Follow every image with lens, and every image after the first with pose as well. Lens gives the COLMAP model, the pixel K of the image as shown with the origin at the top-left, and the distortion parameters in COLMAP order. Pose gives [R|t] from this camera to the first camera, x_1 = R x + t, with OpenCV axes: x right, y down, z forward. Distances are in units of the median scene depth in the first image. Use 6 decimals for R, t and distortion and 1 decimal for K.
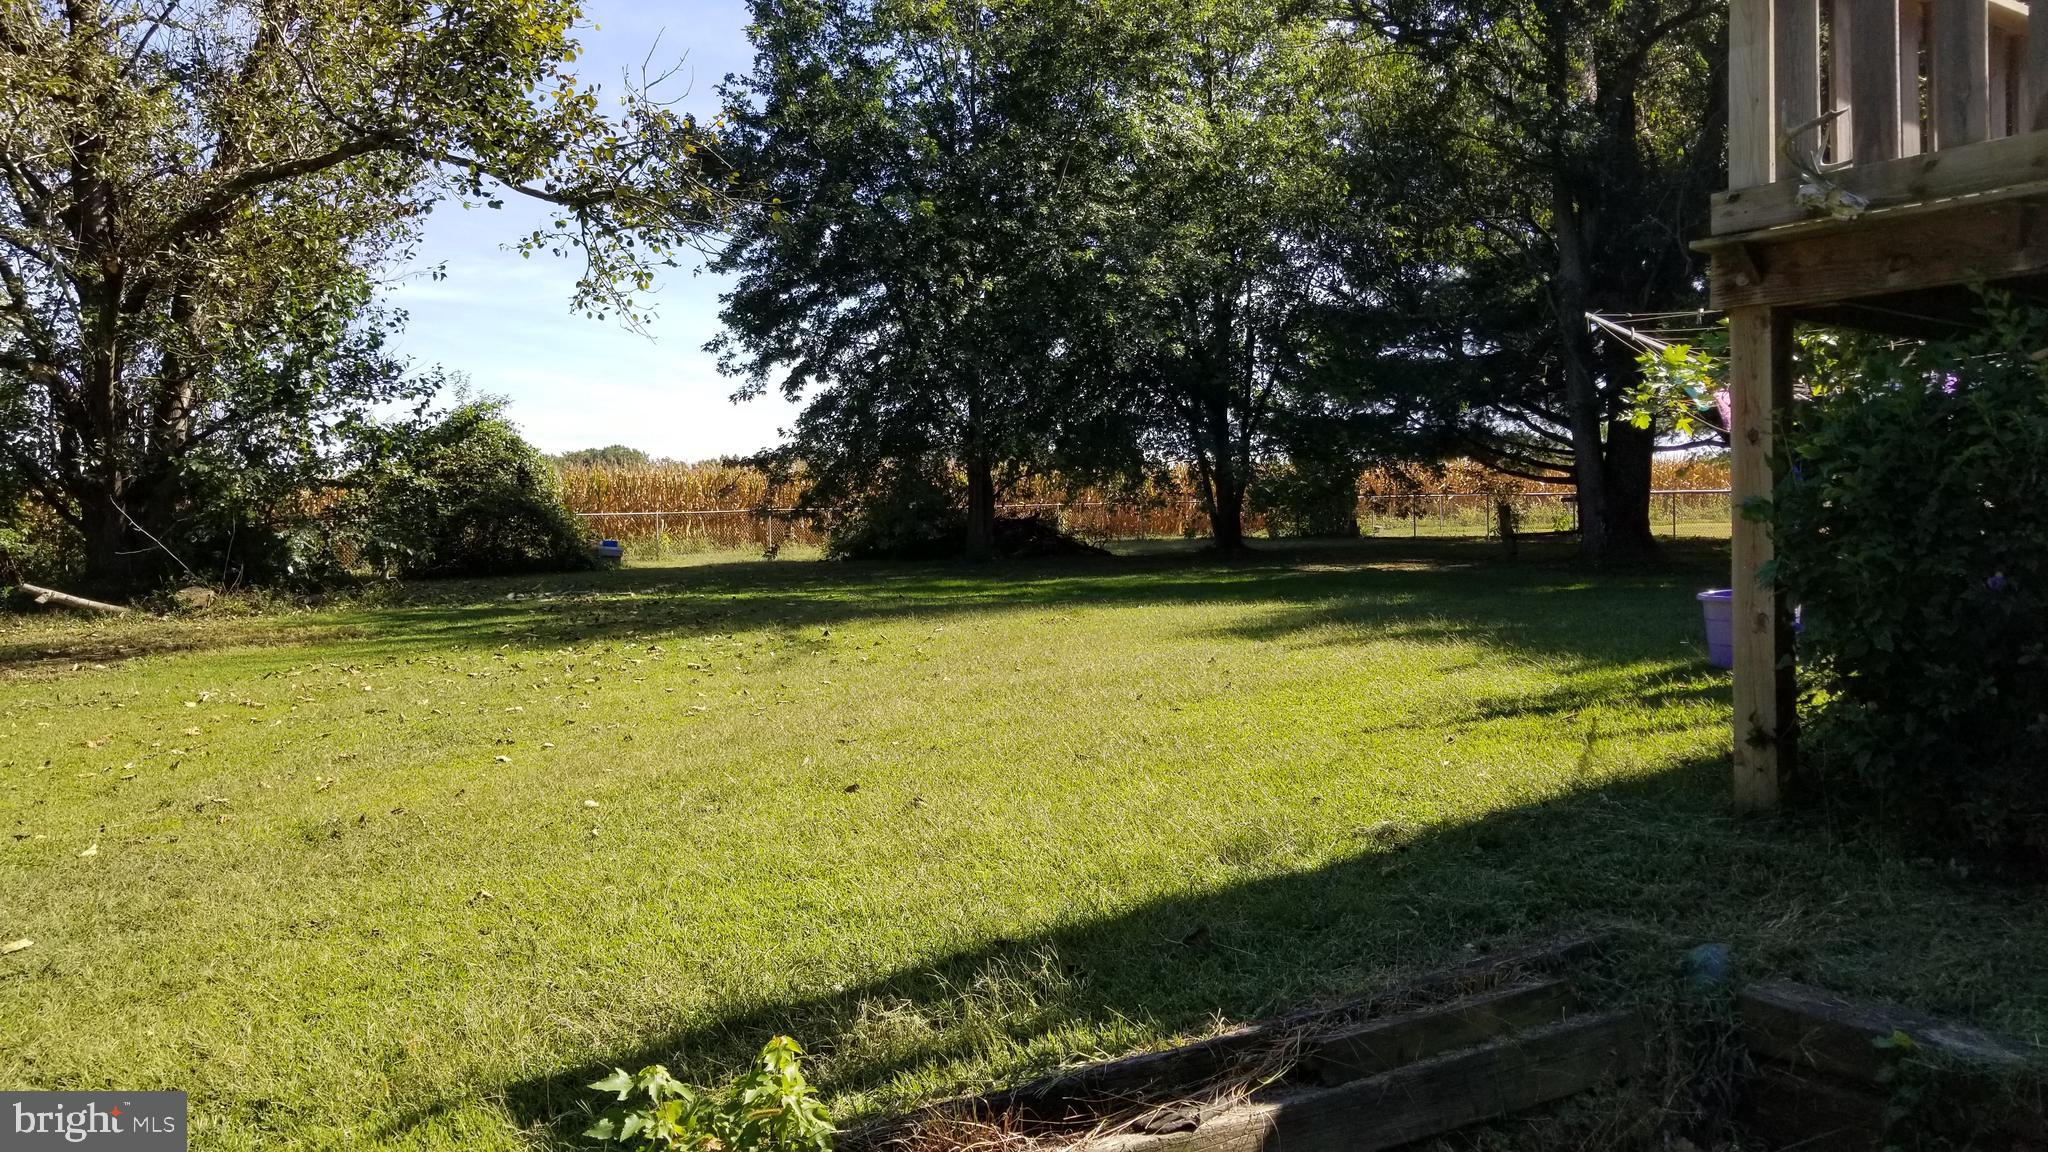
lens RADIAL K [[1563.2, 0, 1024.0], [0, 1563.2, 576.0], [0, 0, 1]] dist [0.071448, -0.121627]
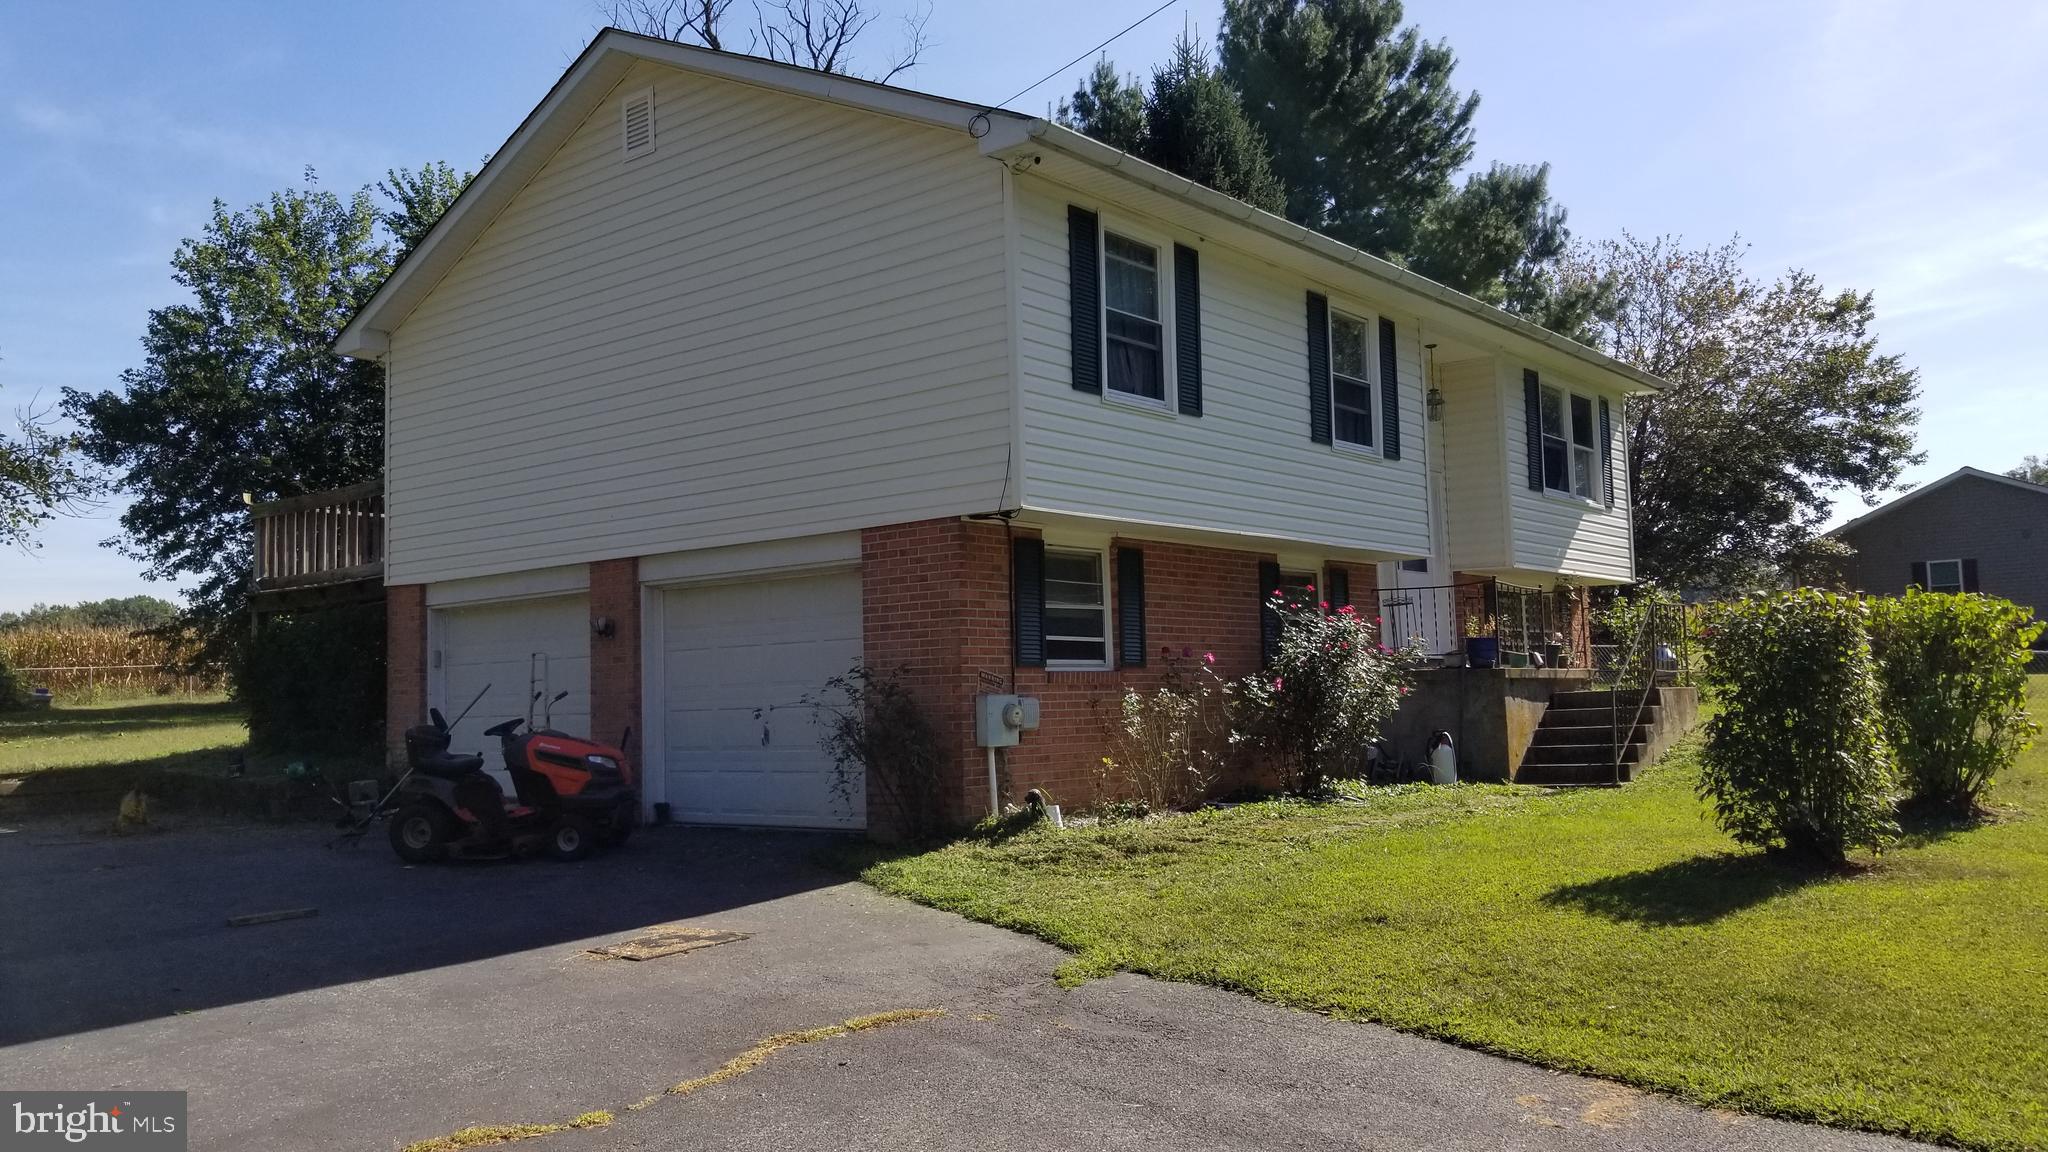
lens RADIAL K [[1563.2, 0, 1024.0], [0, 1563.2, 576.0], [0, 0, 1]] dist [0.071448, -0.121627]
pose [[0.966976, 0.056095, 0.248617, 0.225441], [-0.028193, 0.993034, -0.114405, 0.016702], [-0.253302, 0.103618, 0.961822, -0.512782]]
